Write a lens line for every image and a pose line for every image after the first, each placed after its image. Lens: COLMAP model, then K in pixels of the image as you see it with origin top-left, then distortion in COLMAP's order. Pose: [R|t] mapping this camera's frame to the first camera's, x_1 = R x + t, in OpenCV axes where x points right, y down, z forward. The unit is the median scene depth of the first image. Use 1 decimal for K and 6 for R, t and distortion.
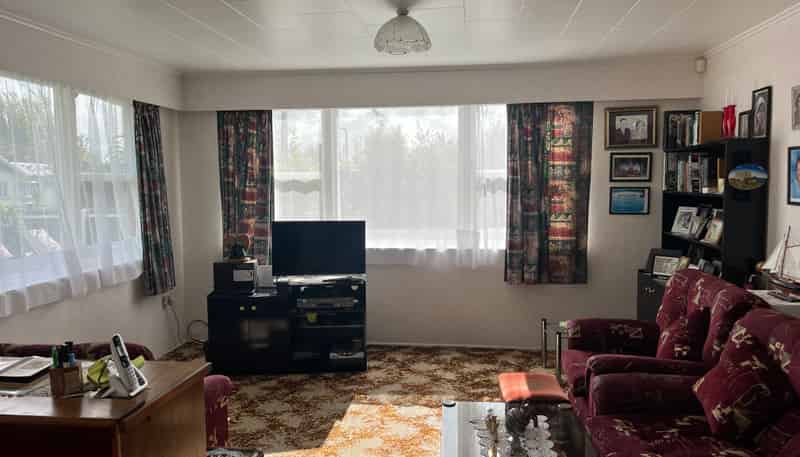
lens RADIAL K [[609.1, 0, 400.1], [0, 609.1, 226.0], [0, 0, 1]] dist [0.049594, -0.058886]
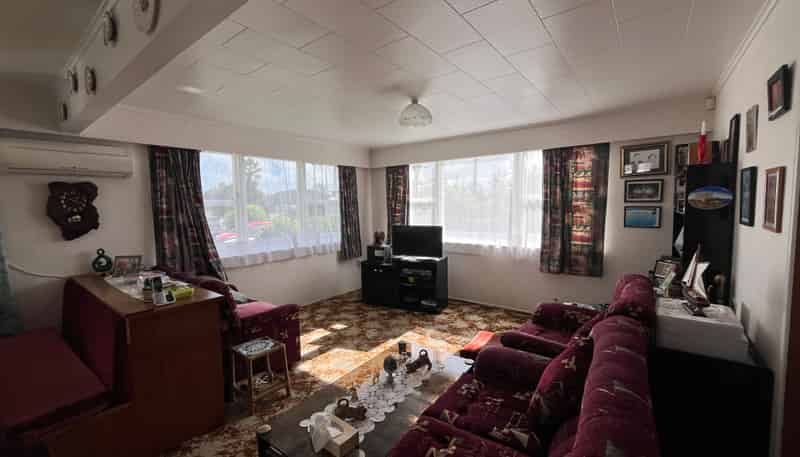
lens RADIAL K [[324.2, 0, 399.3], [0, 324.2, 229.8], [0, 0, 1]] dist [-0.005528, -0.000285]
pose [[0.858495, 0.035667, -0.511580, 0.298171], [-0.030024, 0.999363, 0.019290, -0.012509], [0.511942, -0.001201, 0.859019, 0.161090]]
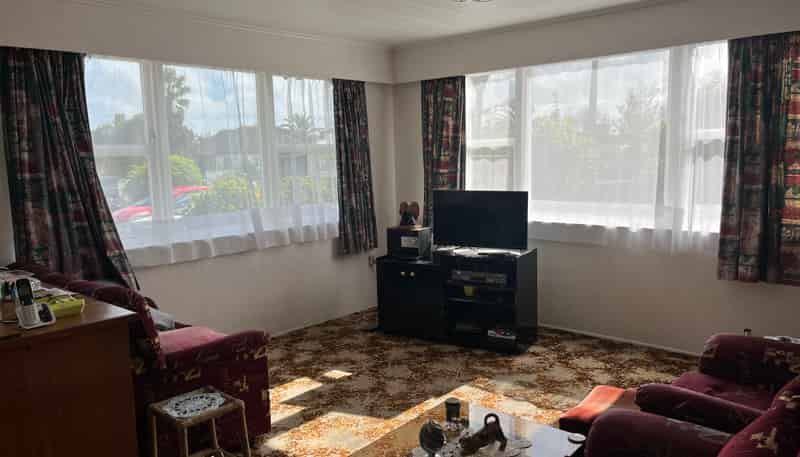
lens RADIAL K [[609.1, 0, 403.1], [0, 609.1, 230.0], [0, 0, 1]] dist [0.049594, -0.058886]
pose [[0.820704, 0.059802, -0.568216, 0.304364], [-0.025427, 0.997345, 0.068241, -0.008668], [0.570788, -0.041558, 0.820045, 0.148673]]
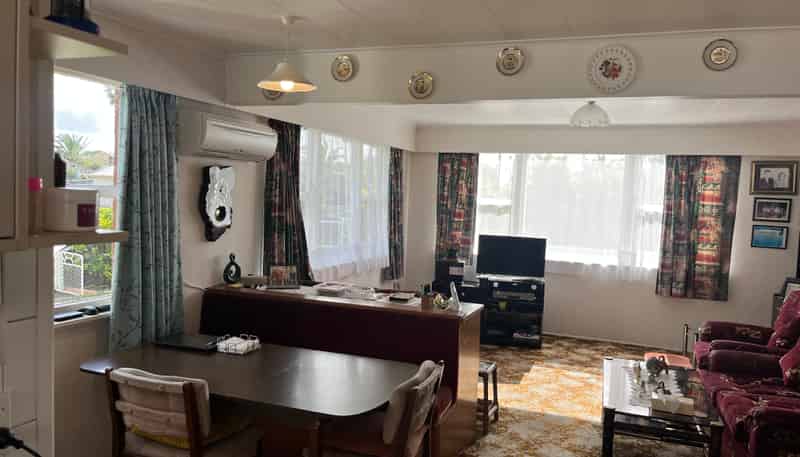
lens RADIAL K [[609.1, 0, 392.3], [0, 609.1, 228.8], [0, 0, 1]] dist [0.049594, -0.058886]
pose [[0.966125, 0.063767, -0.250074, -0.049960], [-0.069299, 0.997506, -0.013370, 0.011813], [0.248597, 0.030247, 0.968134, -0.397858]]
